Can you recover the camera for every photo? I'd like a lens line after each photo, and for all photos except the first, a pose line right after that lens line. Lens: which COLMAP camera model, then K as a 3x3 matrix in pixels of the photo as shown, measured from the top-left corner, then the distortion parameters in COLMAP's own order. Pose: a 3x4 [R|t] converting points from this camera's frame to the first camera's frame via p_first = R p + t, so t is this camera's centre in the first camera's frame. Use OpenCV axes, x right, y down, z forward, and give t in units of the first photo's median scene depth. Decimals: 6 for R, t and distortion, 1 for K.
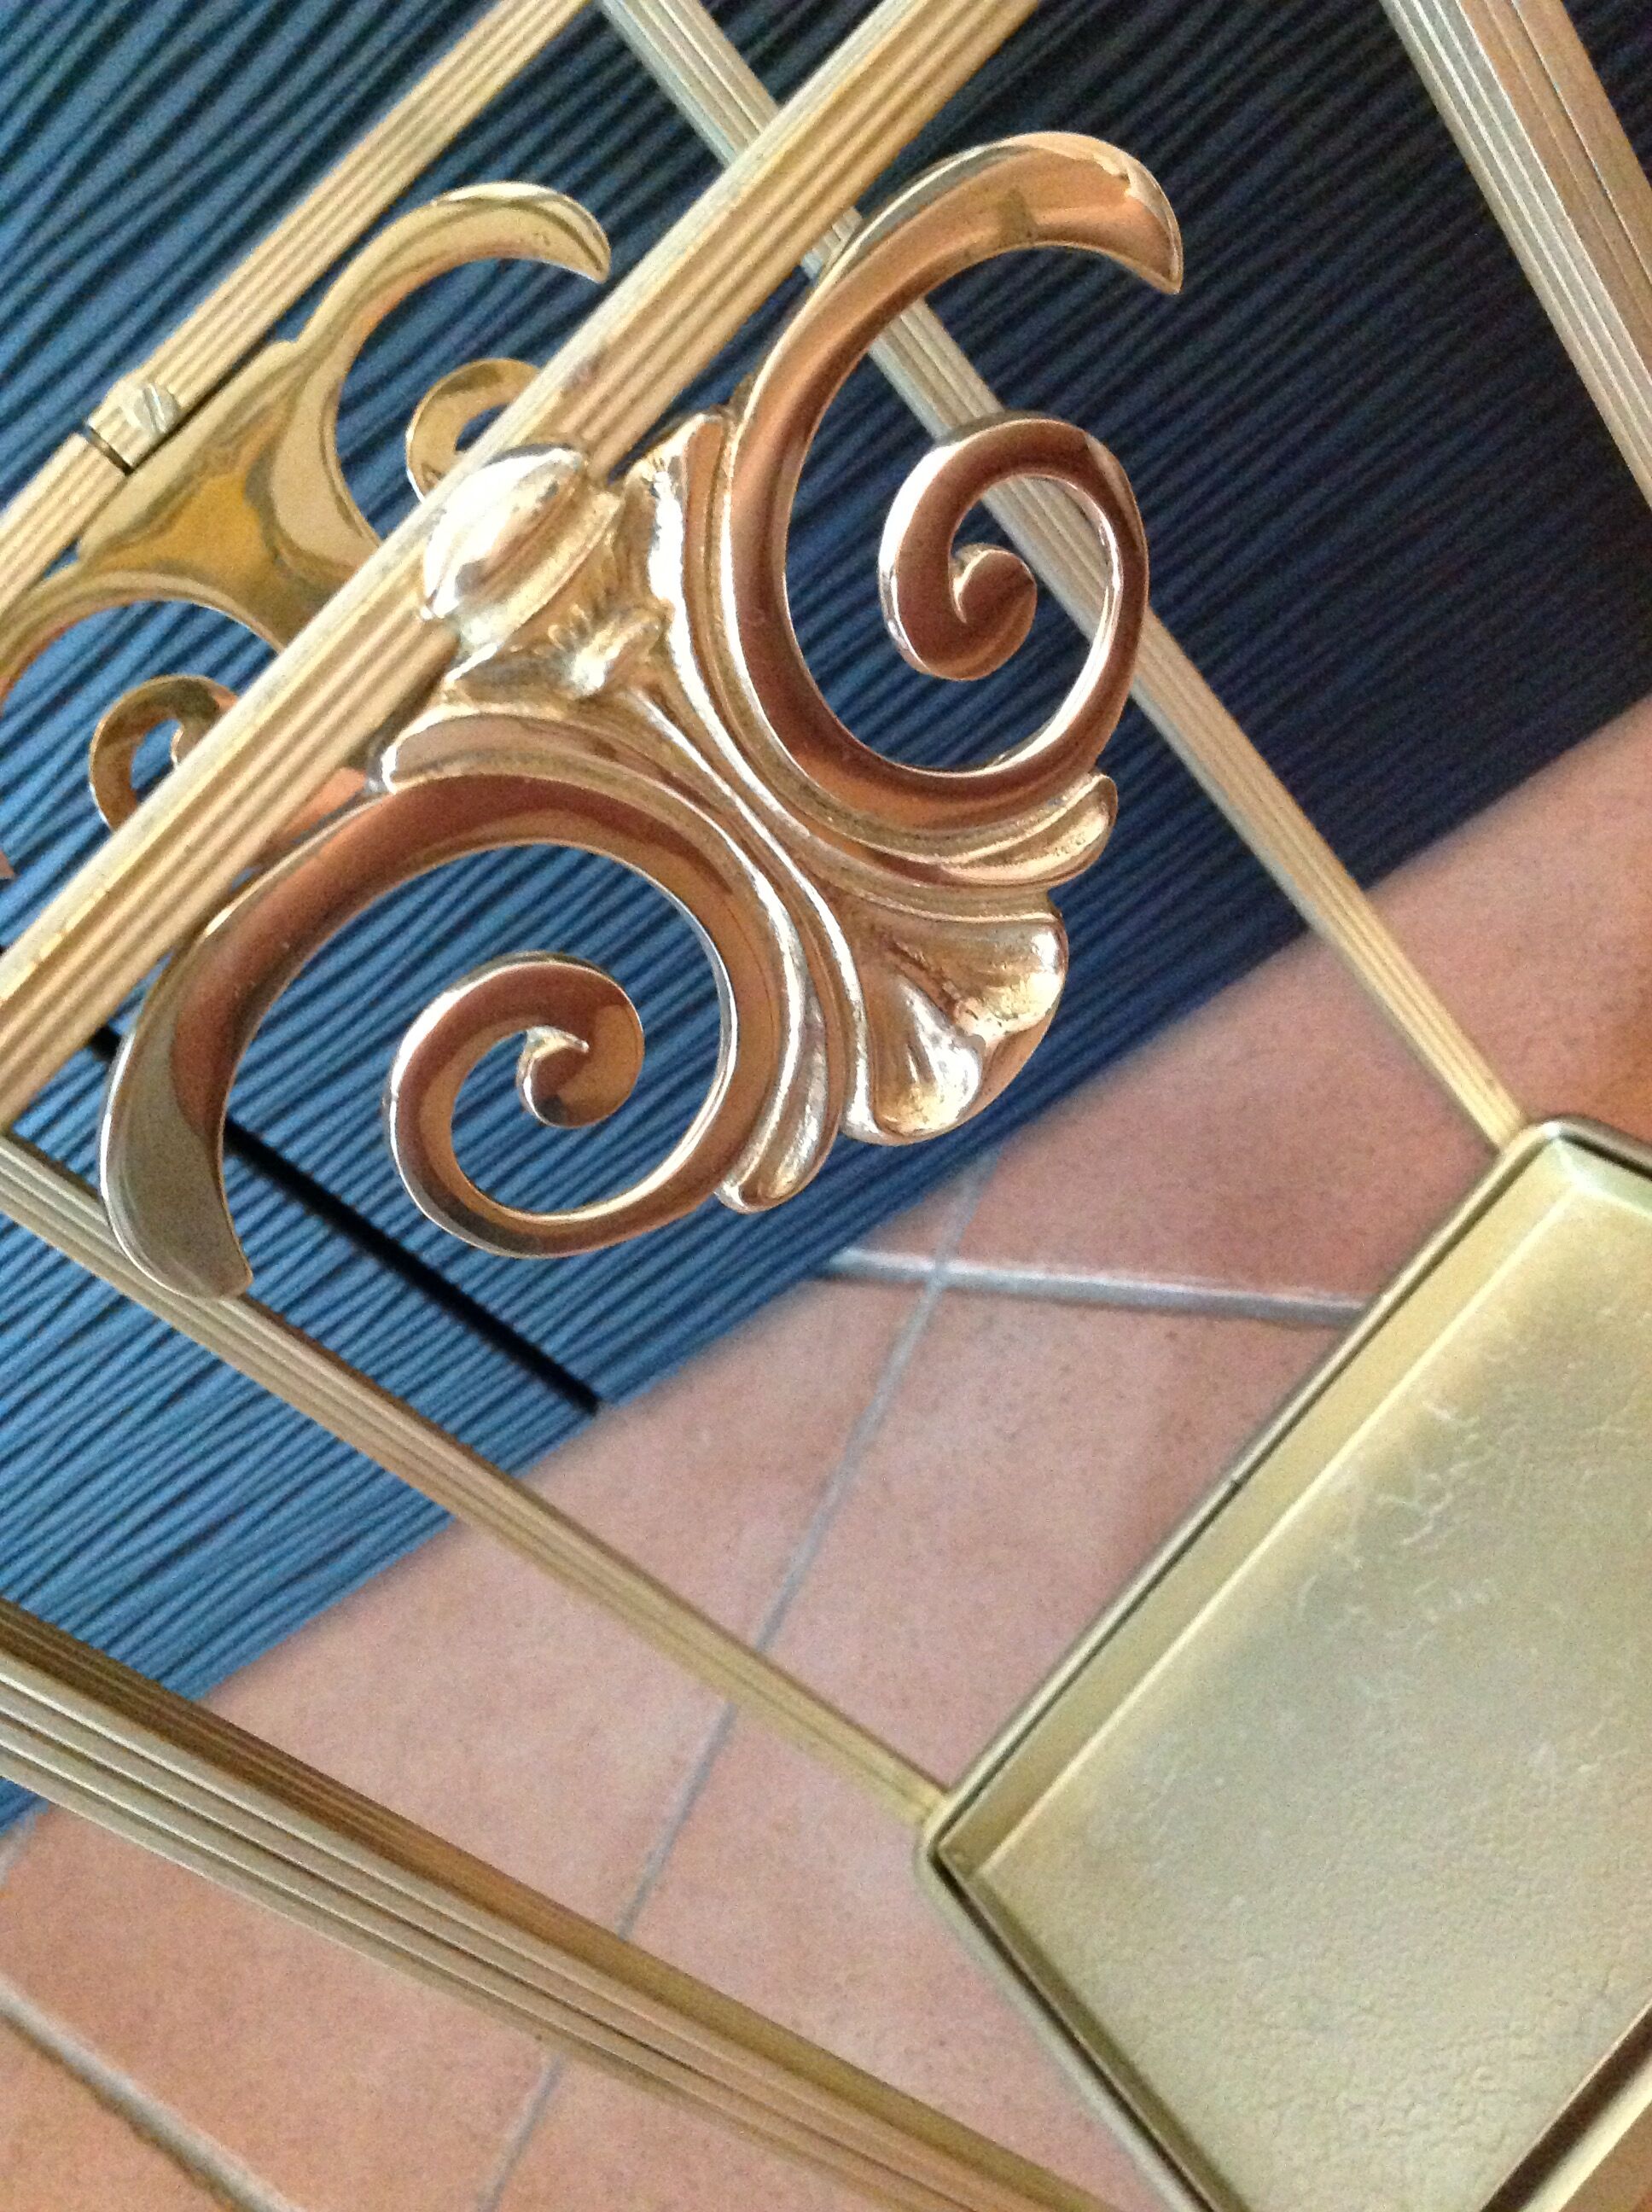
lens RADIAL K [[2106.2, 0, 826.0], [0, 2106.2, 1106.0], [0, 0, 1]] dist [0.142684, -0.335360]
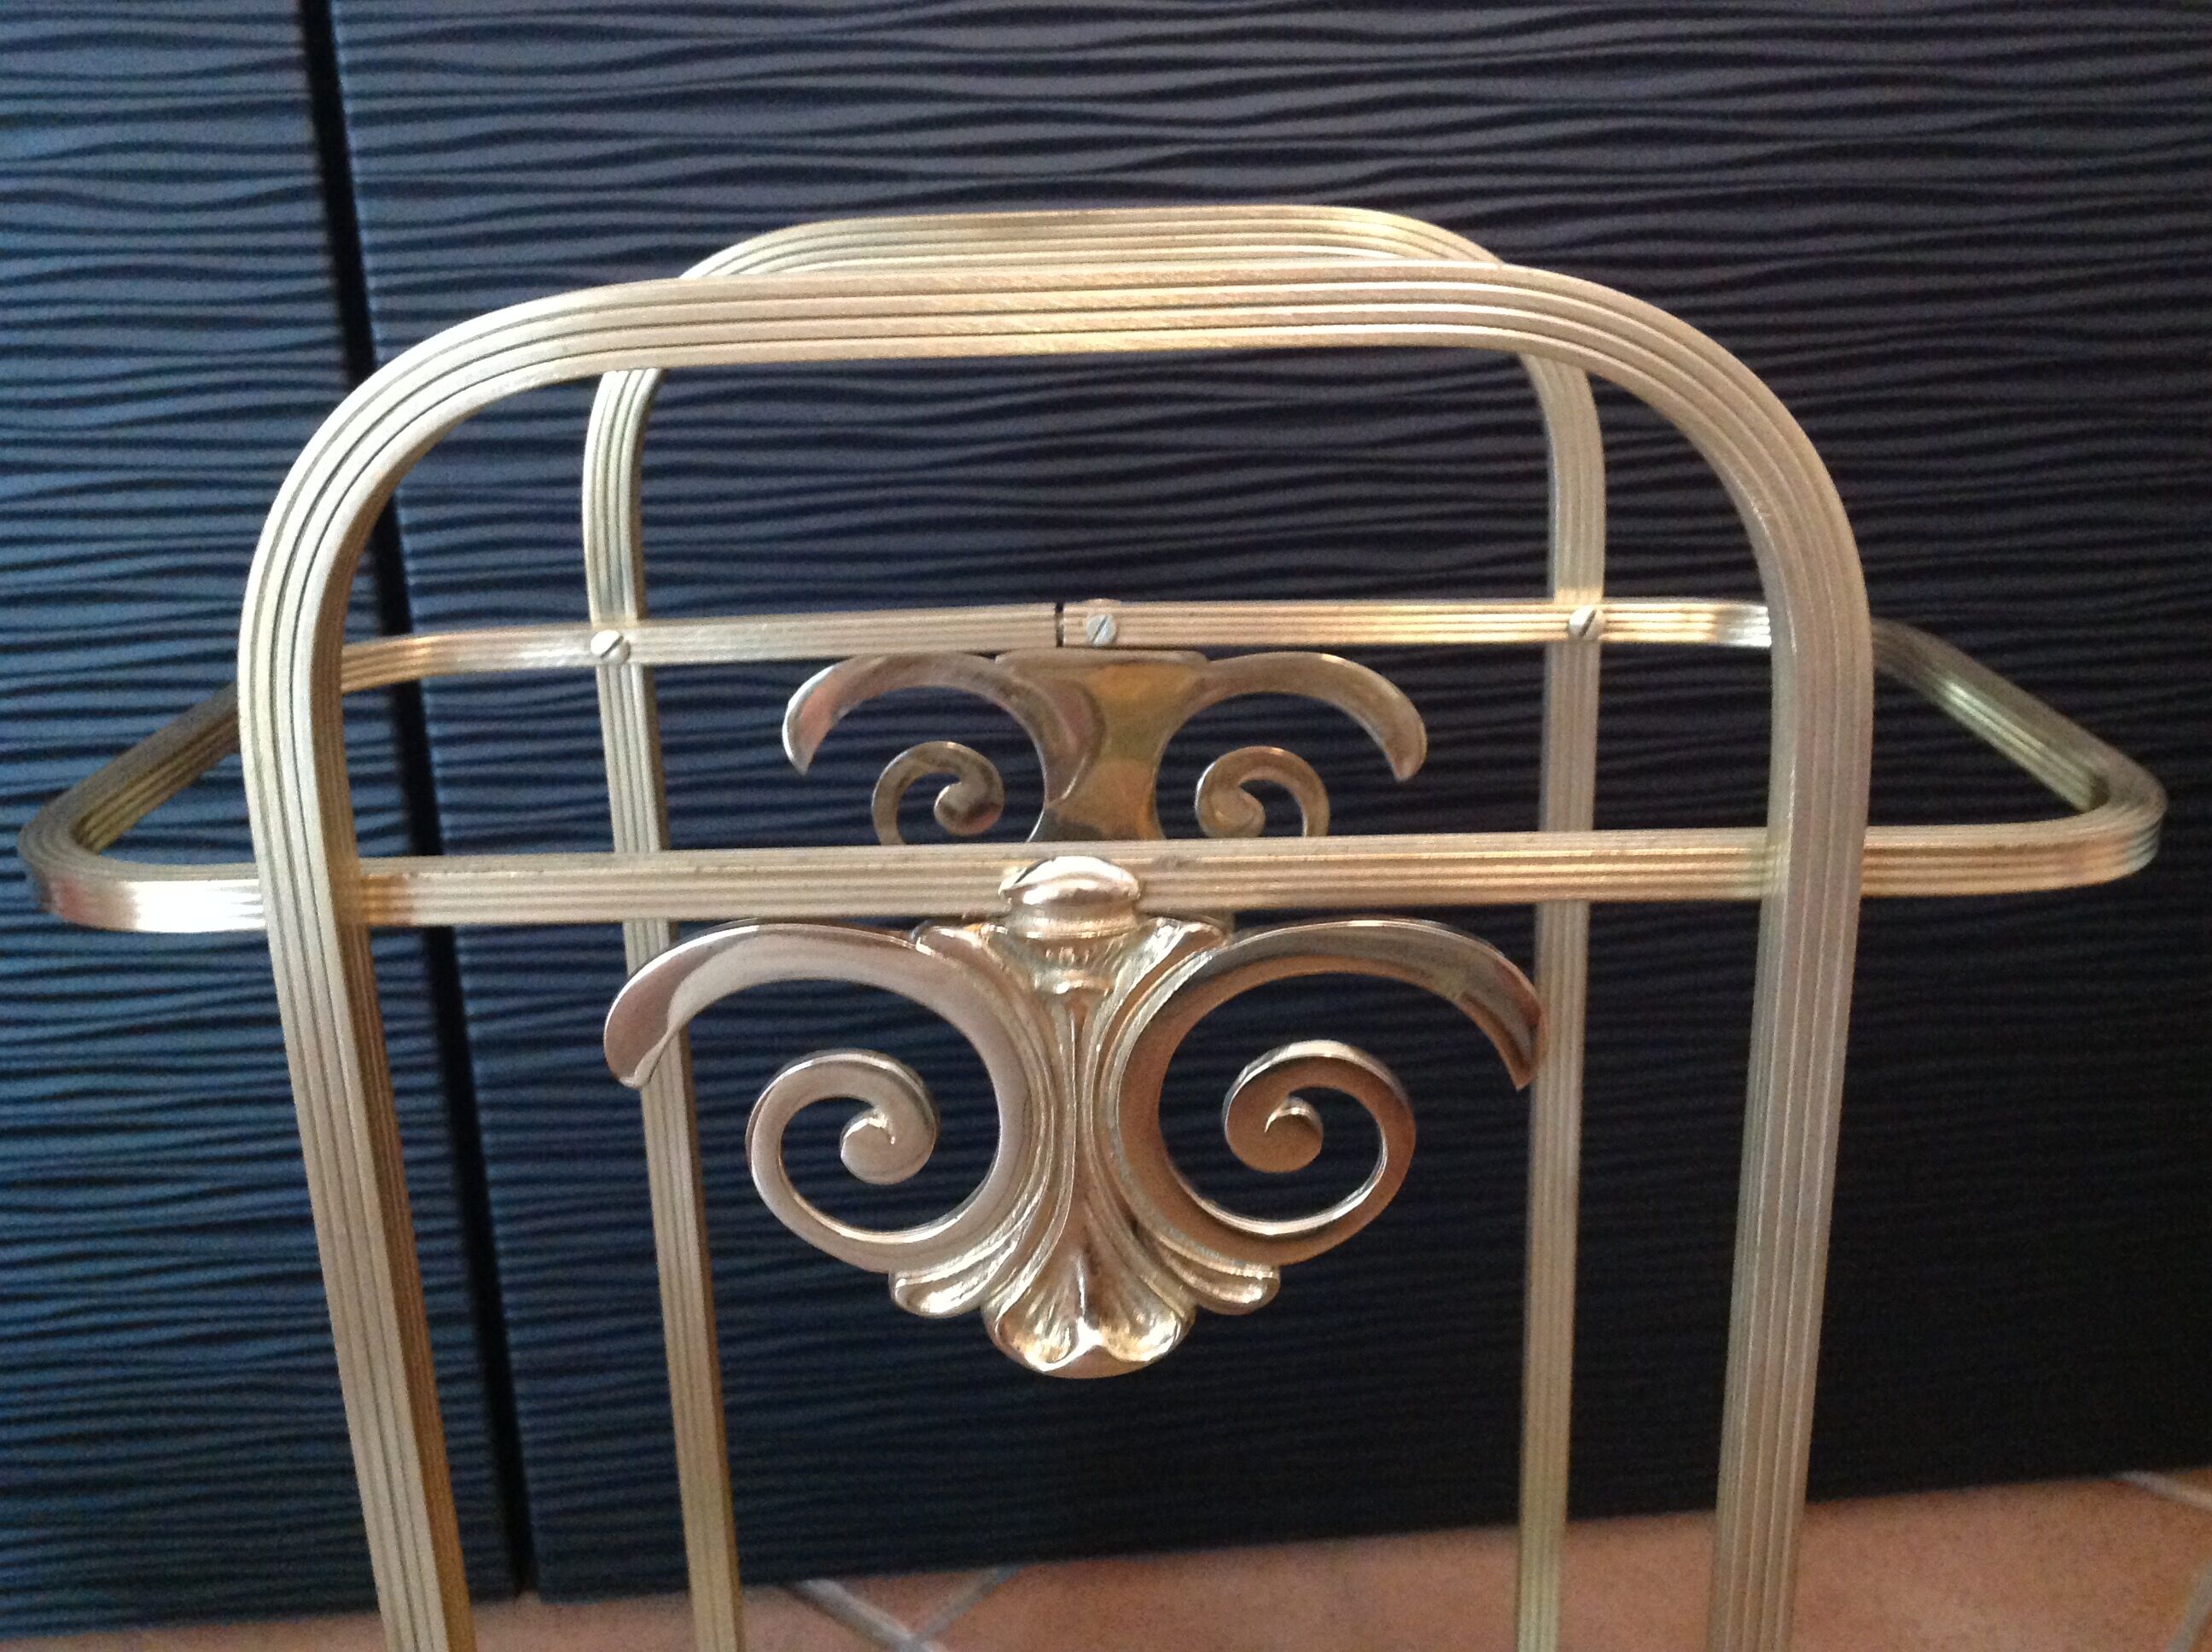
lens RADIAL K [[2106.2, 0, 1106.5], [0, 2106.2, 814.8], [0, 0, 1]] dist [0.142684, -0.335360]
pose [[0.668221, 0.698638, -0.255708, 0.200399], [-0.738137, 0.665525, -0.110586, -0.117840], [0.092921, 0.262643, 0.960408, -0.488289]]
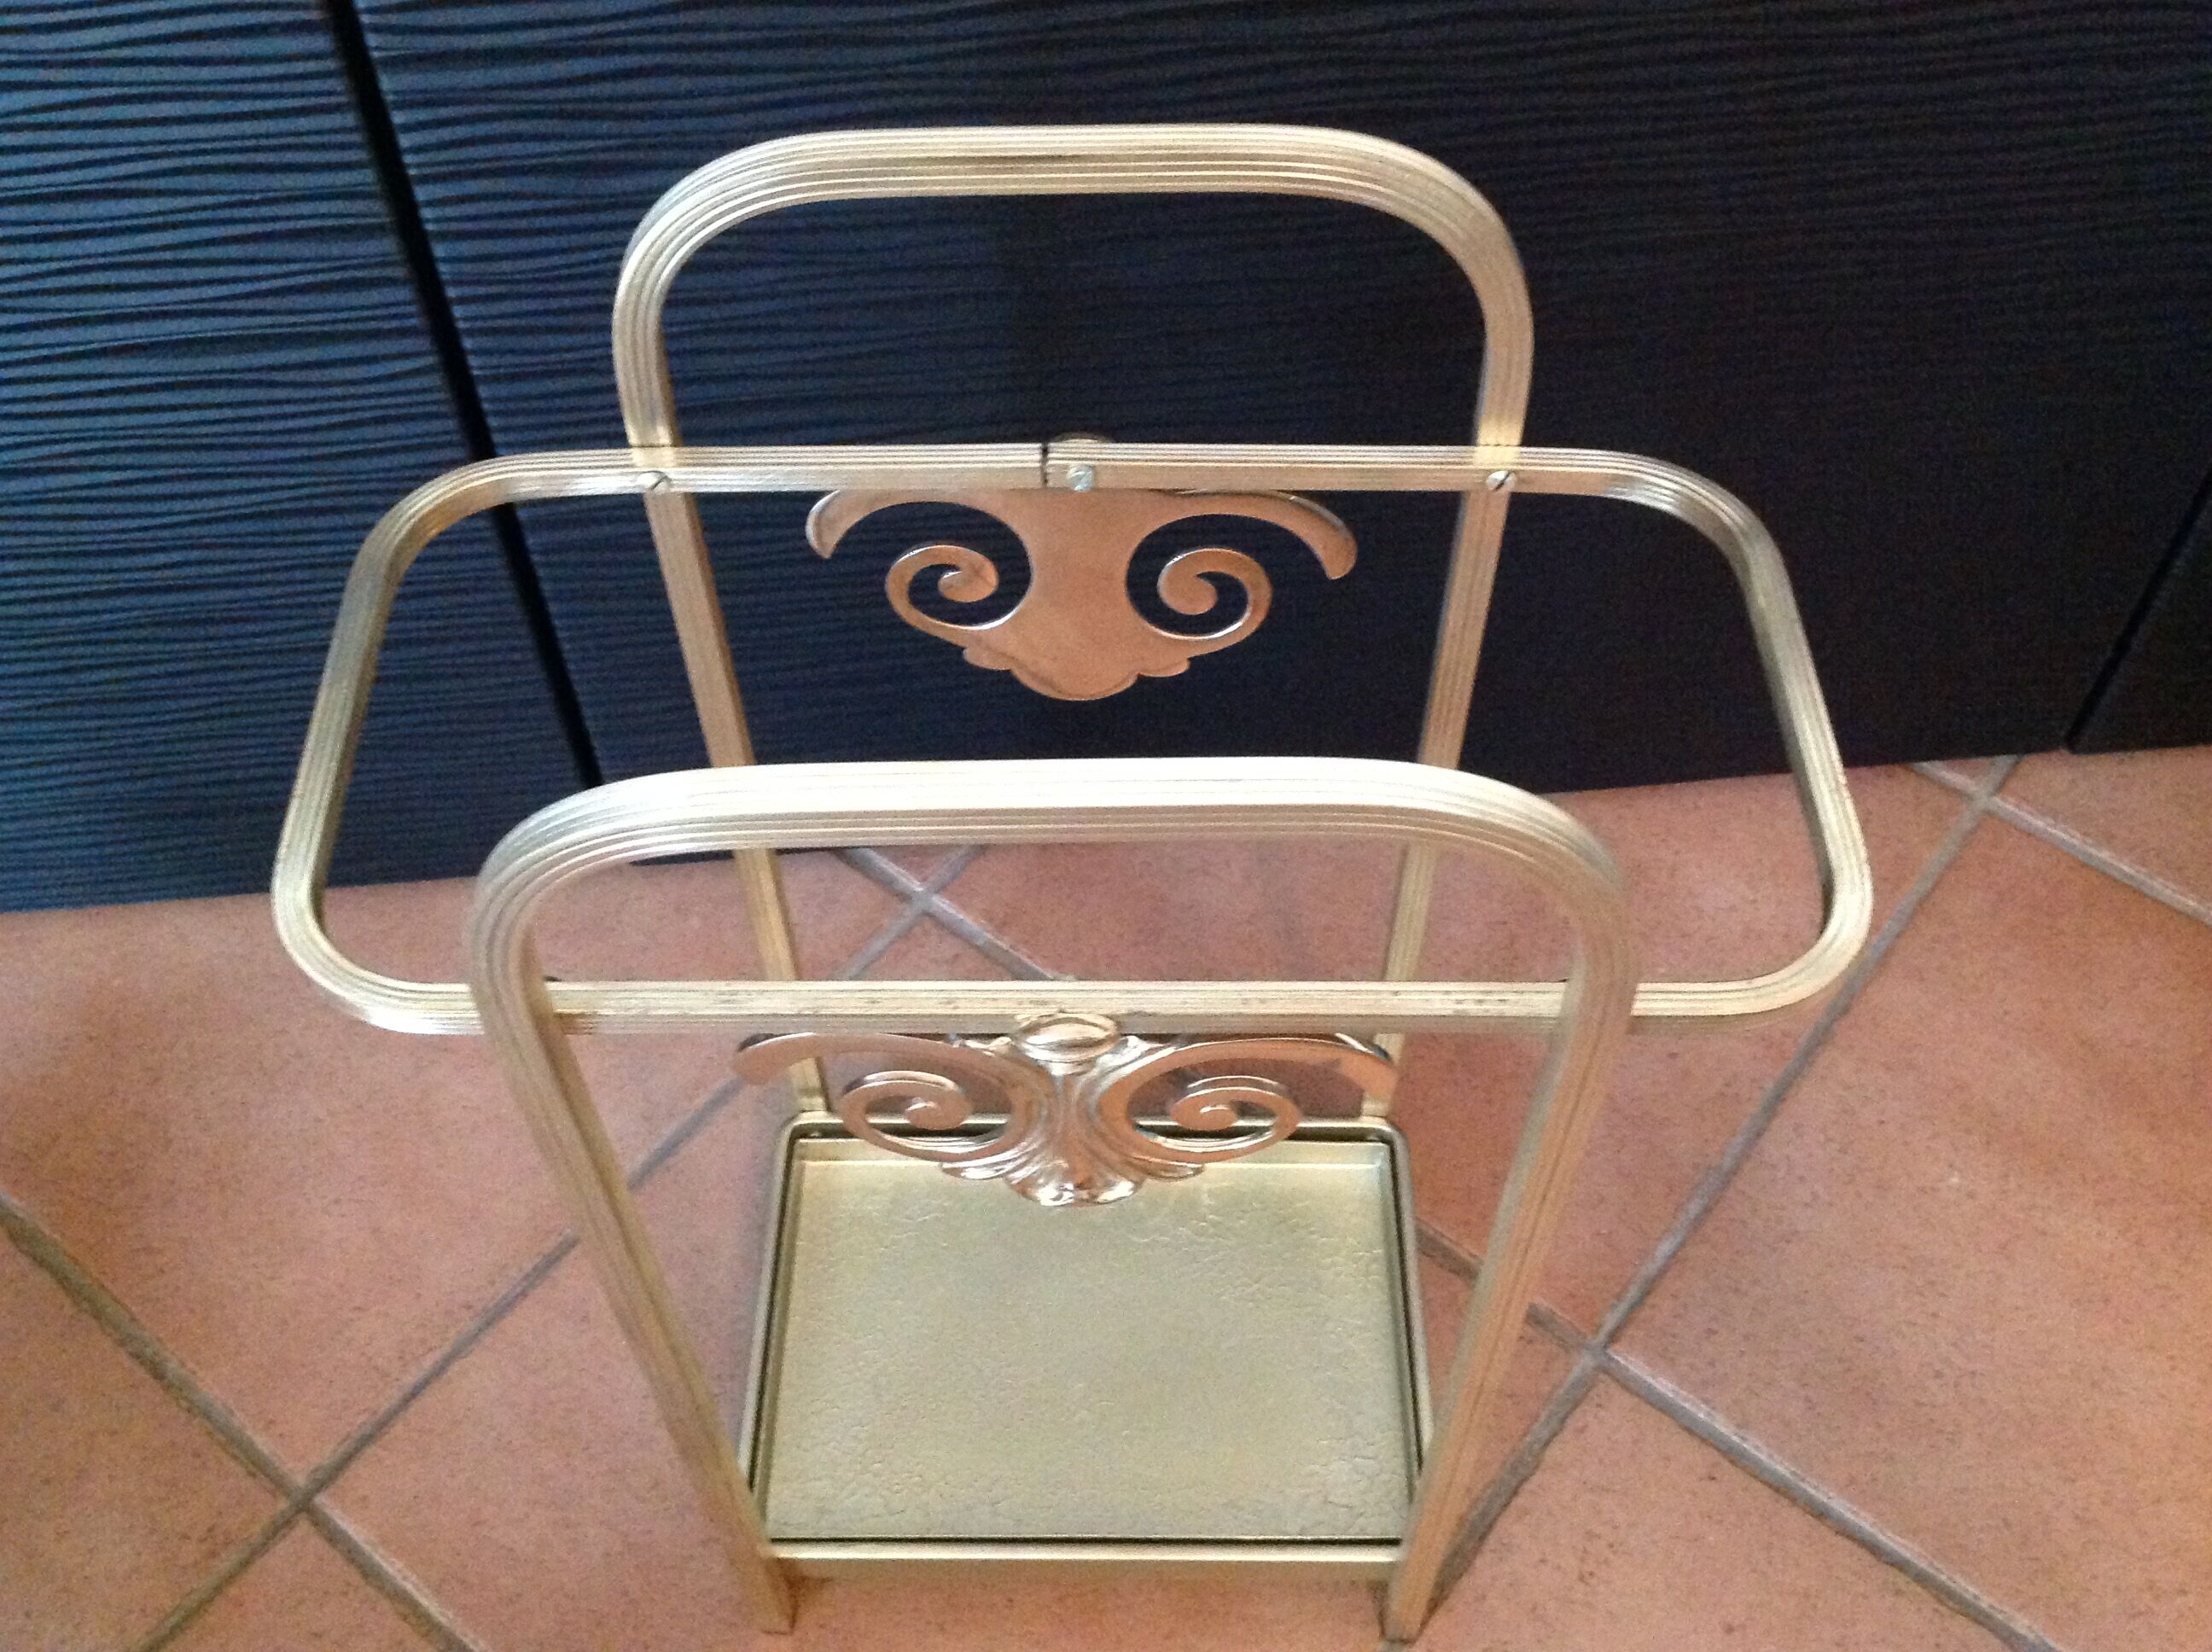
lens RADIAL K [[2106.2, 0, 1106.5], [0, 2106.2, 814.8], [0, 0, 1]] dist [0.142684, -0.335360]
pose [[0.662097, 0.722262, 0.199912, -0.612512], [-0.745979, 0.609651, 0.268033, -0.865056], [0.071714, -0.326594, 0.942440, -0.903535]]
